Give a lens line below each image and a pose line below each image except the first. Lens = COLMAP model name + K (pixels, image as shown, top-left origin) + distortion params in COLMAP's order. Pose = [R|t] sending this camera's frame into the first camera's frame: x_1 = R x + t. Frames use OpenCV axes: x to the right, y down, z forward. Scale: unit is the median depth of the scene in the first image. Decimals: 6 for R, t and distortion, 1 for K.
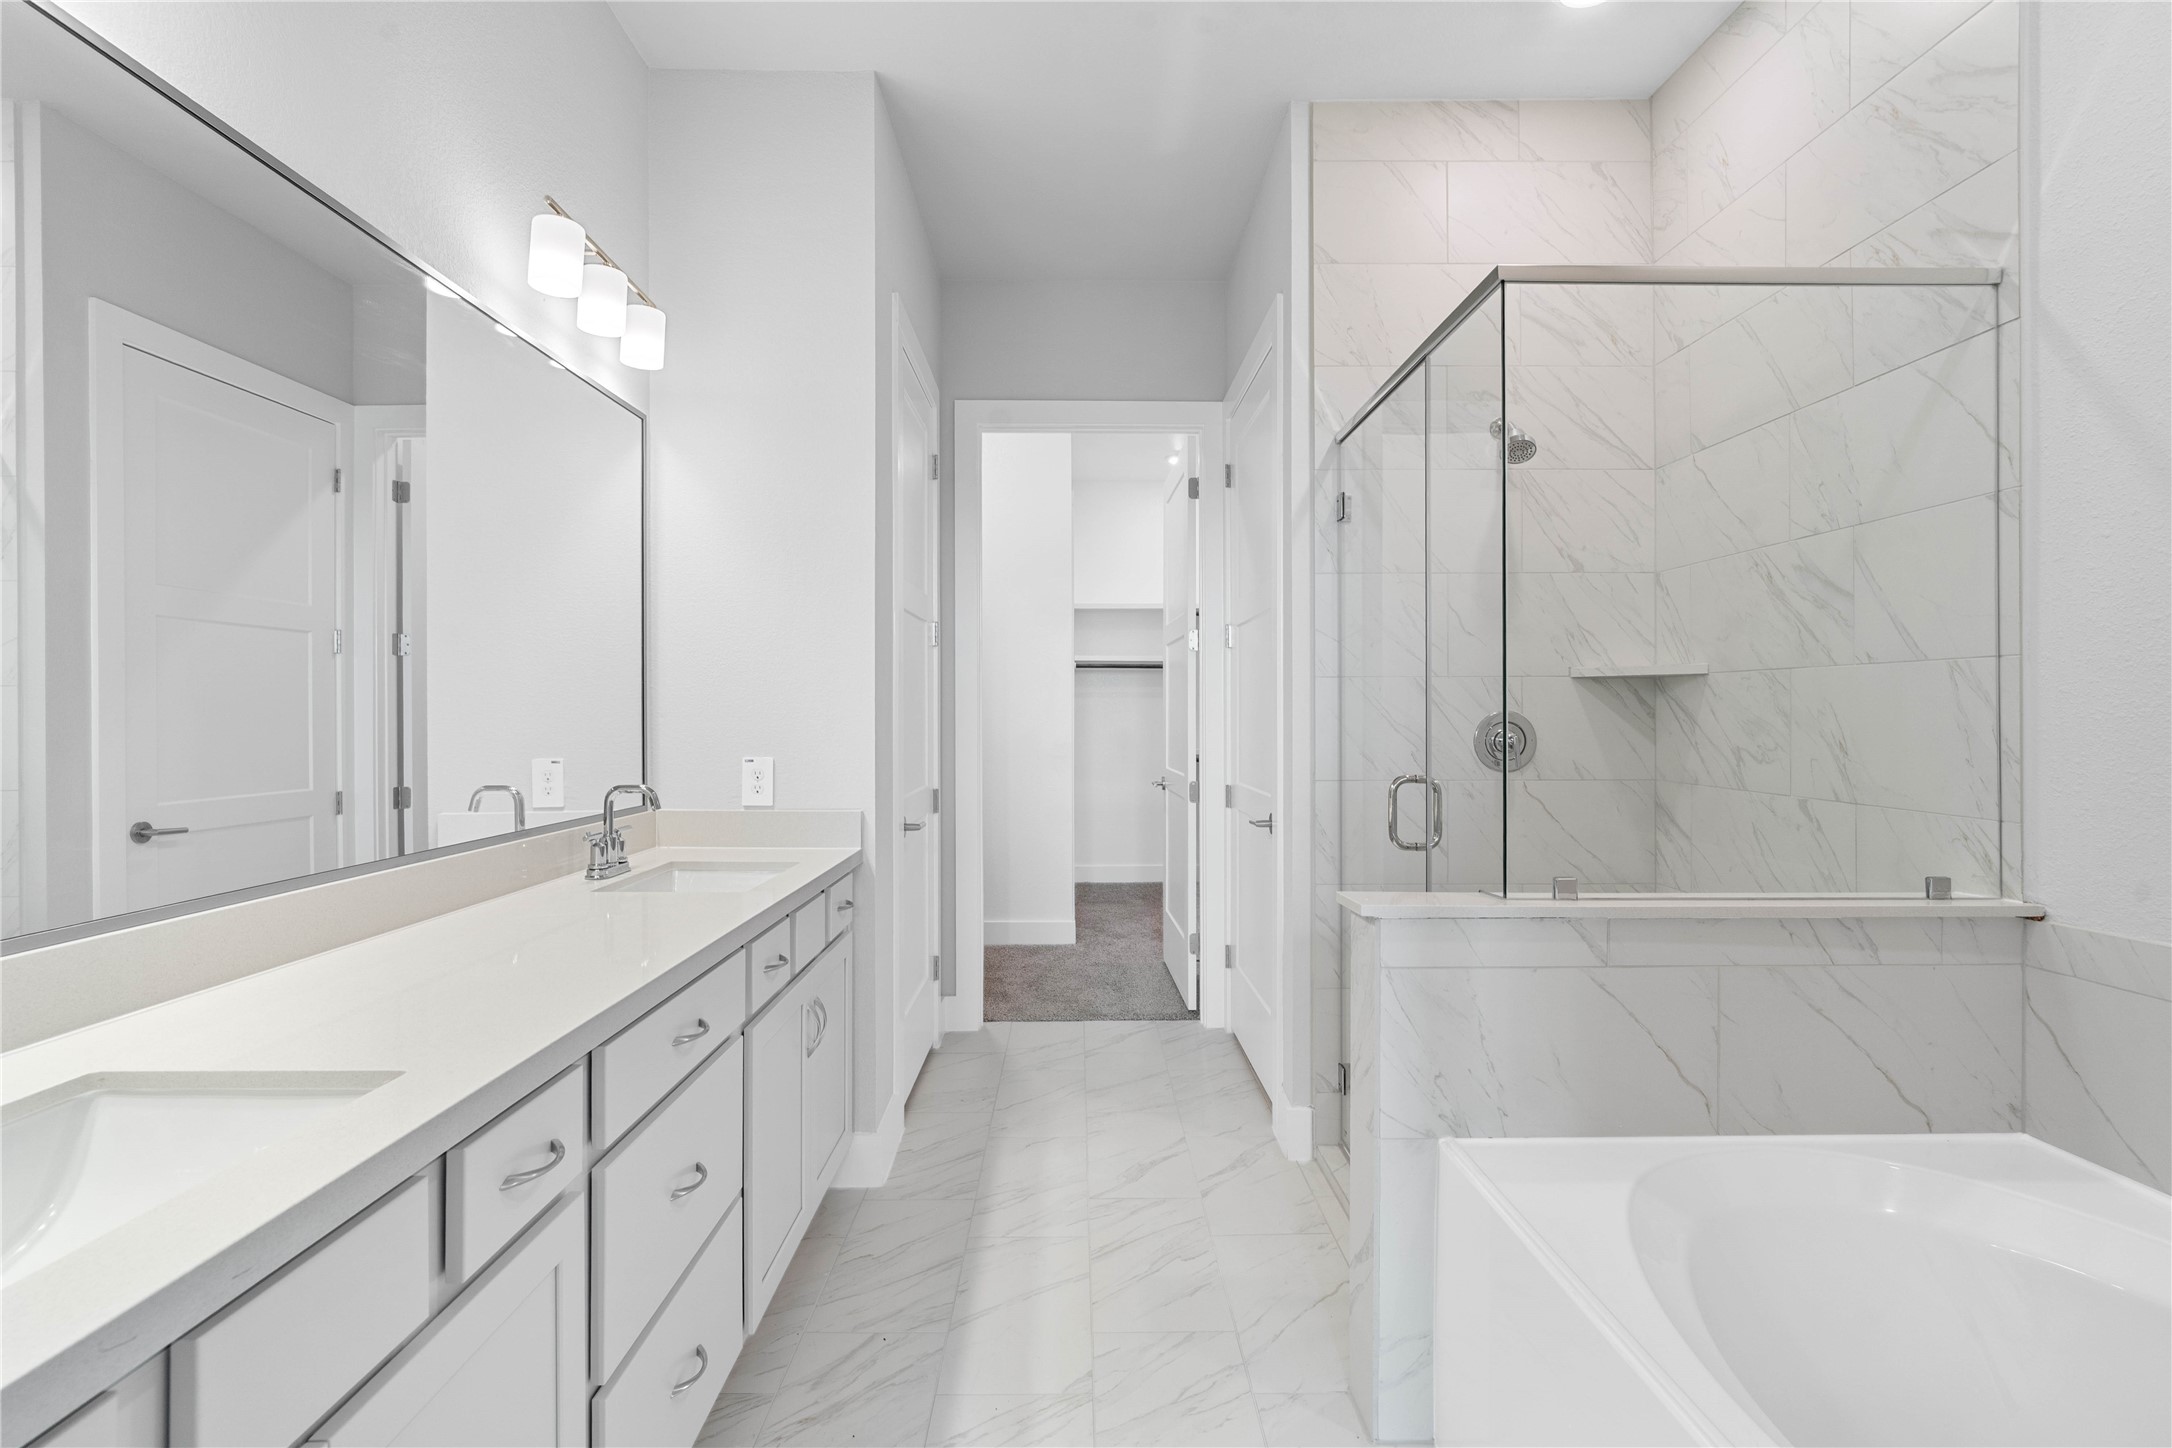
lens RADIAL K [[1022.0, 0, 1082.3], [0, 1022.0, 721.5], [0, 0, 1]] dist [-0.014559, 0.004716]
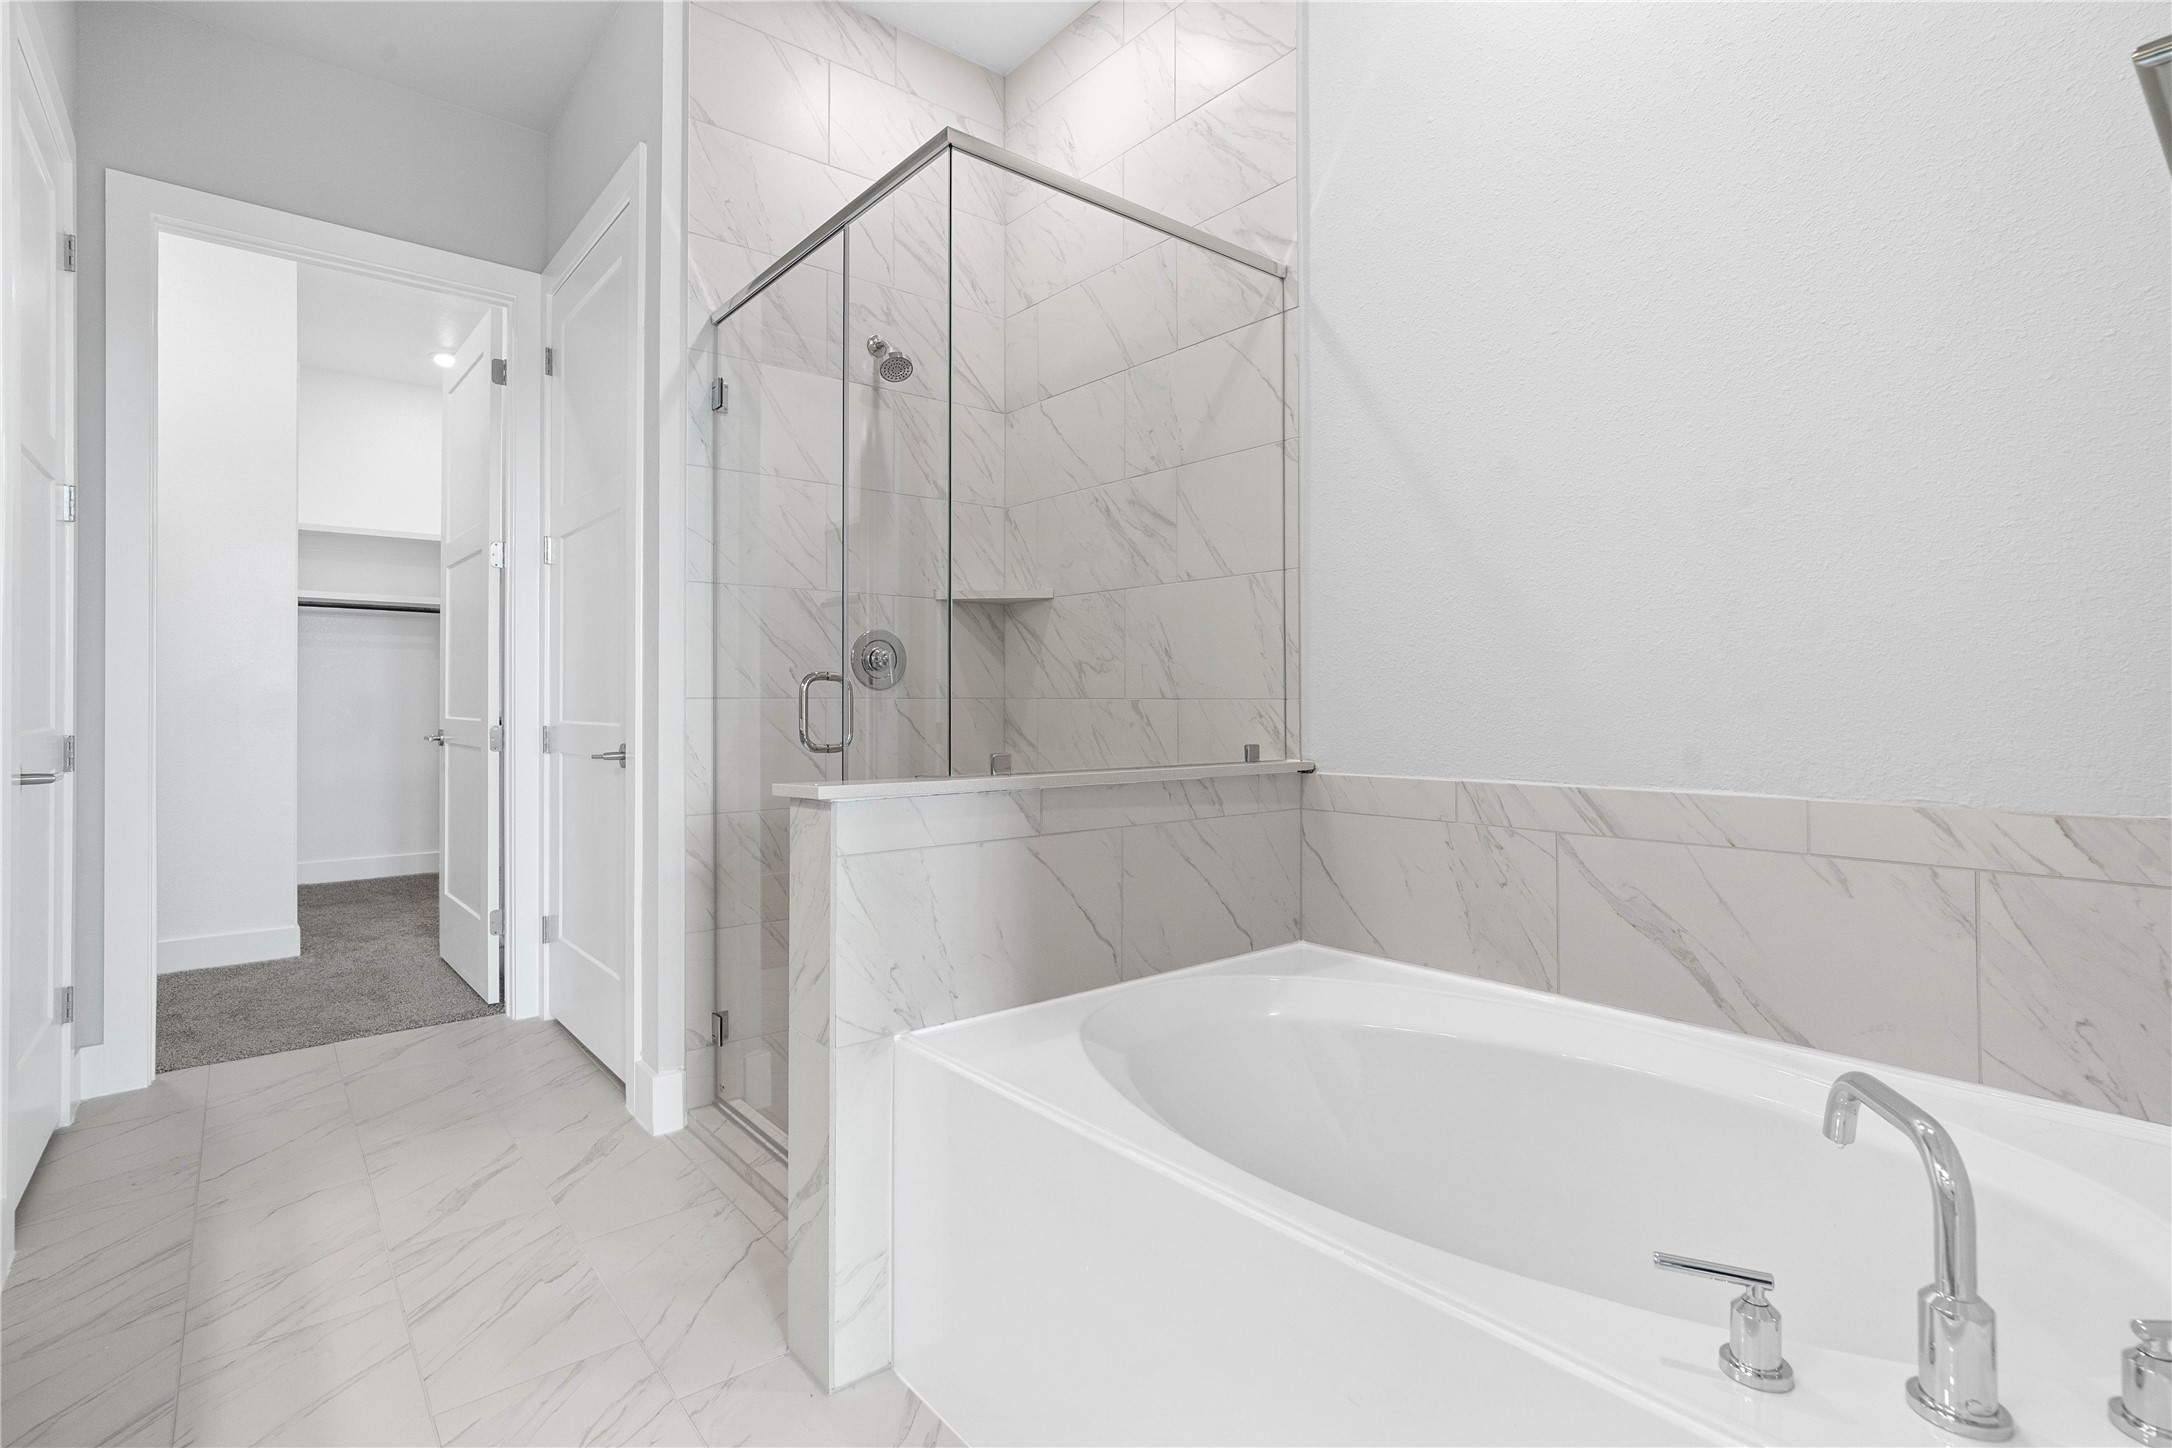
lens RADIAL K [[1022.0, 0, 1082.0], [0, 1022.0, 692.7], [0, 0, 1]] dist [-0.014559, 0.004716]
pose [[0.779975, 0.004277, 0.625796, -0.060272], [0.000180, 0.999975, -0.007059, 0.062140], [-0.625811, 0.005618, 0.779955, 0.099252]]
